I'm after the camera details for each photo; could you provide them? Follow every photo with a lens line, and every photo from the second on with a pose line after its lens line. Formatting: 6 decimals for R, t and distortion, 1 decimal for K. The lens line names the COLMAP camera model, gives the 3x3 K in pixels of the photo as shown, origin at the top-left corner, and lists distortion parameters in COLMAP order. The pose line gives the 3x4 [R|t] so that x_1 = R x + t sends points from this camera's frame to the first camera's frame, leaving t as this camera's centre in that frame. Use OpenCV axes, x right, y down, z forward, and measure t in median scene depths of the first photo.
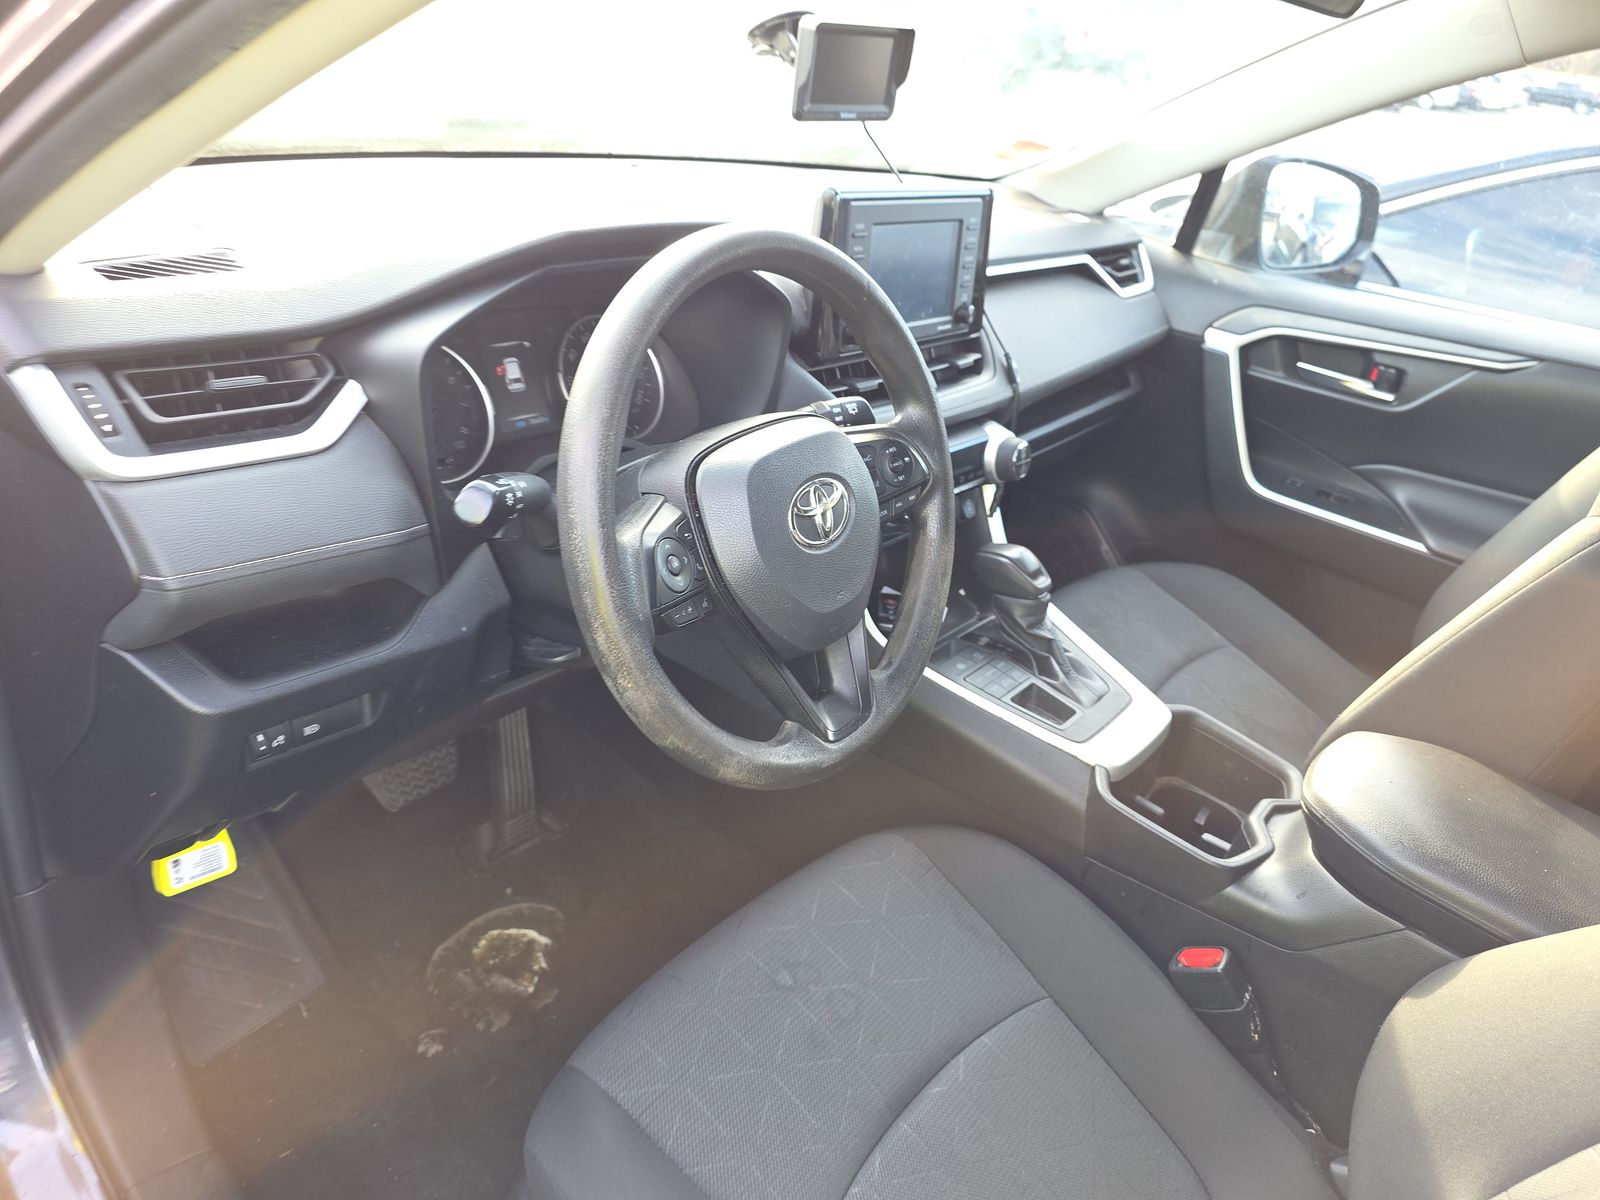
lens RADIAL K [[1126.3, 0, 766.8], [0, 1126.3, 614.8], [0, 0, 1]] dist [0.038502, -0.047484]
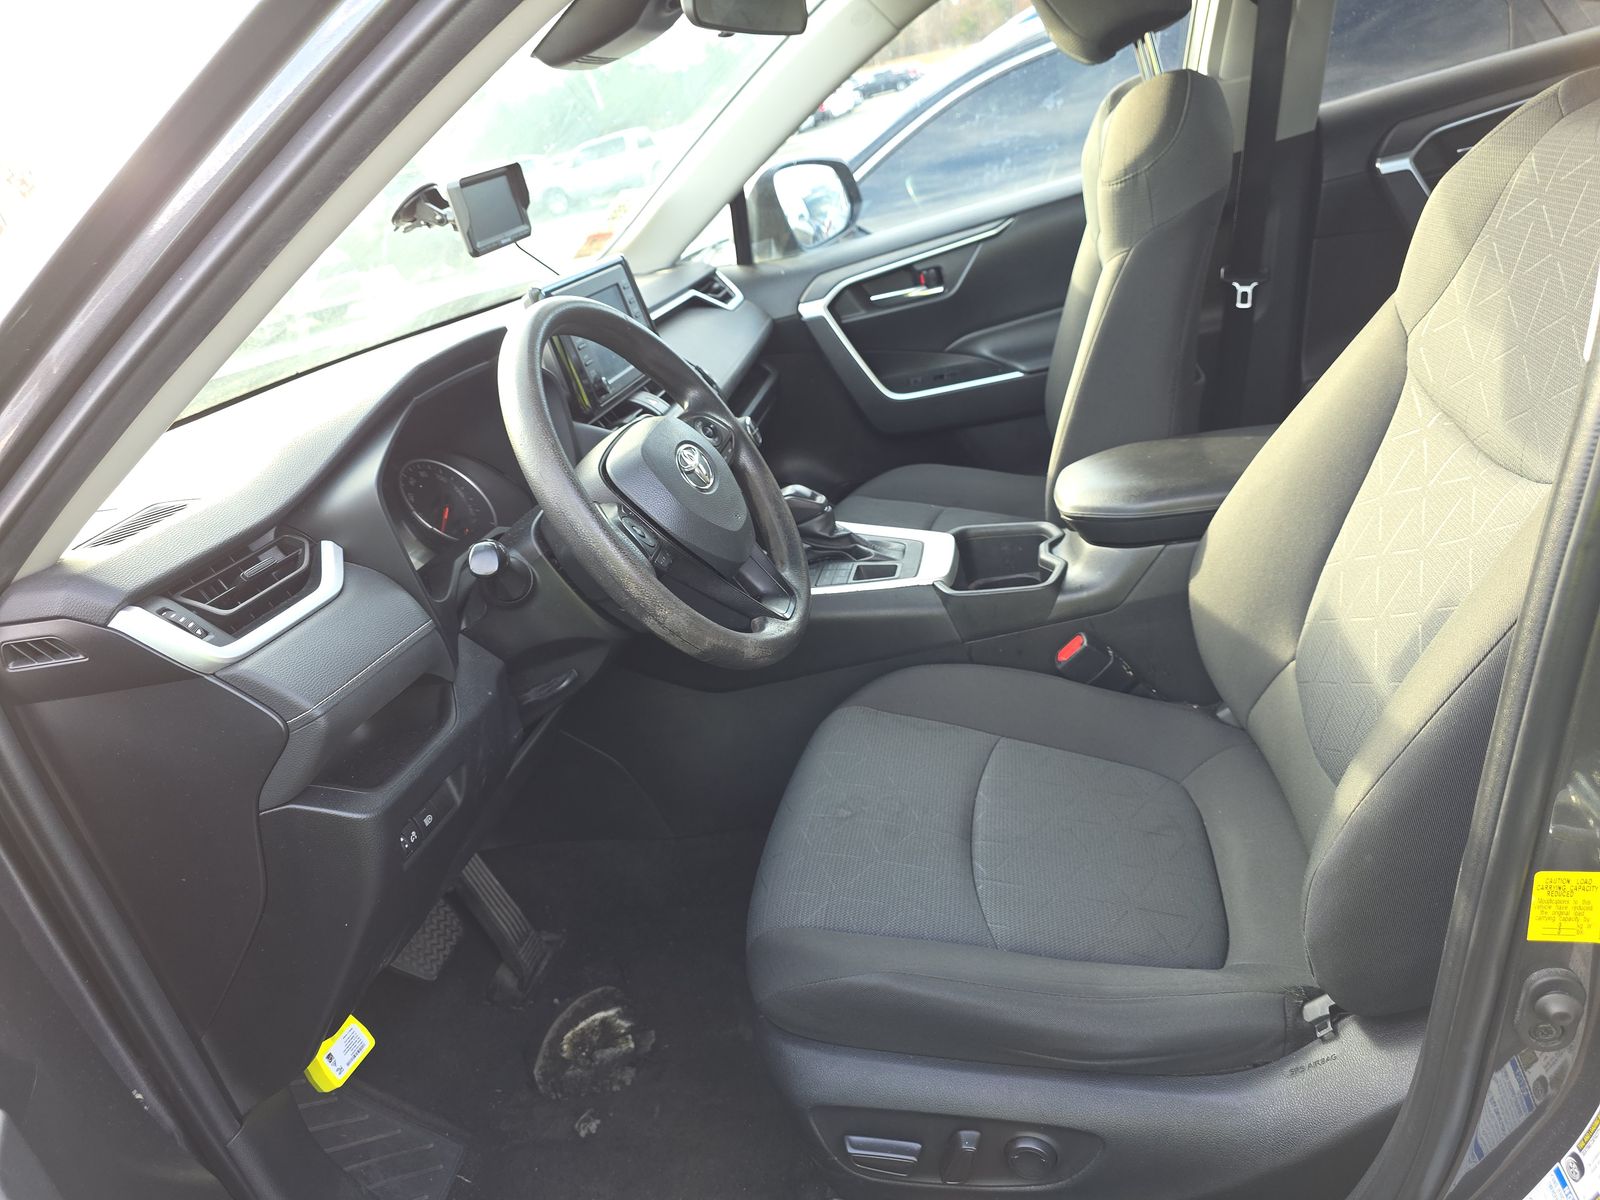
lens RADIAL K [[1126.3, 0, 823.6], [0, 1126.3, 637.3], [0, 0, 1]] dist [0.038502, -0.047484]
pose [[0.804383, -0.501259, 0.318918, -0.246481], [0.530343, 0.847767, -0.005168, 0.115834], [-0.267777, 0.173293, 0.947768, -0.191865]]
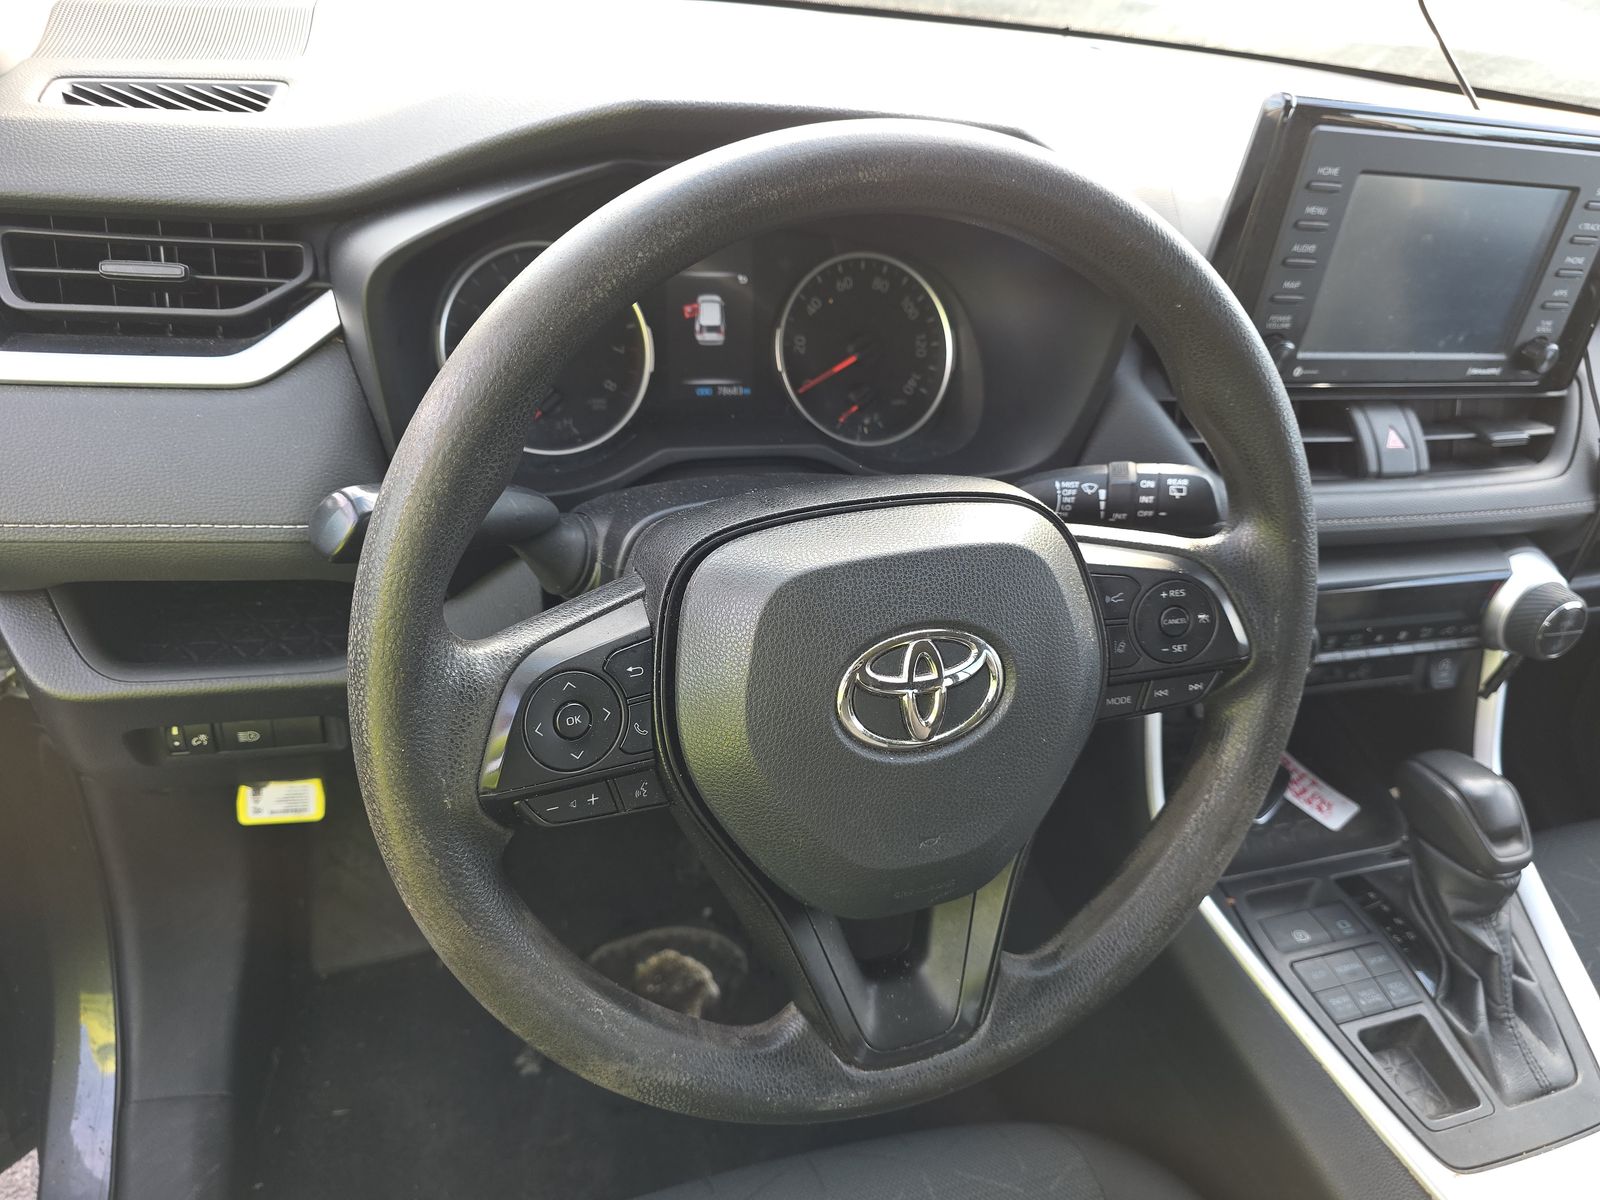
lens RADIAL K [[1126.3, 0, 766.6], [0, 1126.3, 620.6], [0, 0, 1]] dist [0.038502, -0.047484]
pose [[0.850200, 0.302228, -0.431065, 0.140228], [-0.268543, 0.953233, 0.138677, -0.120983], [0.452818, -0.002144, 0.891600, 0.334485]]
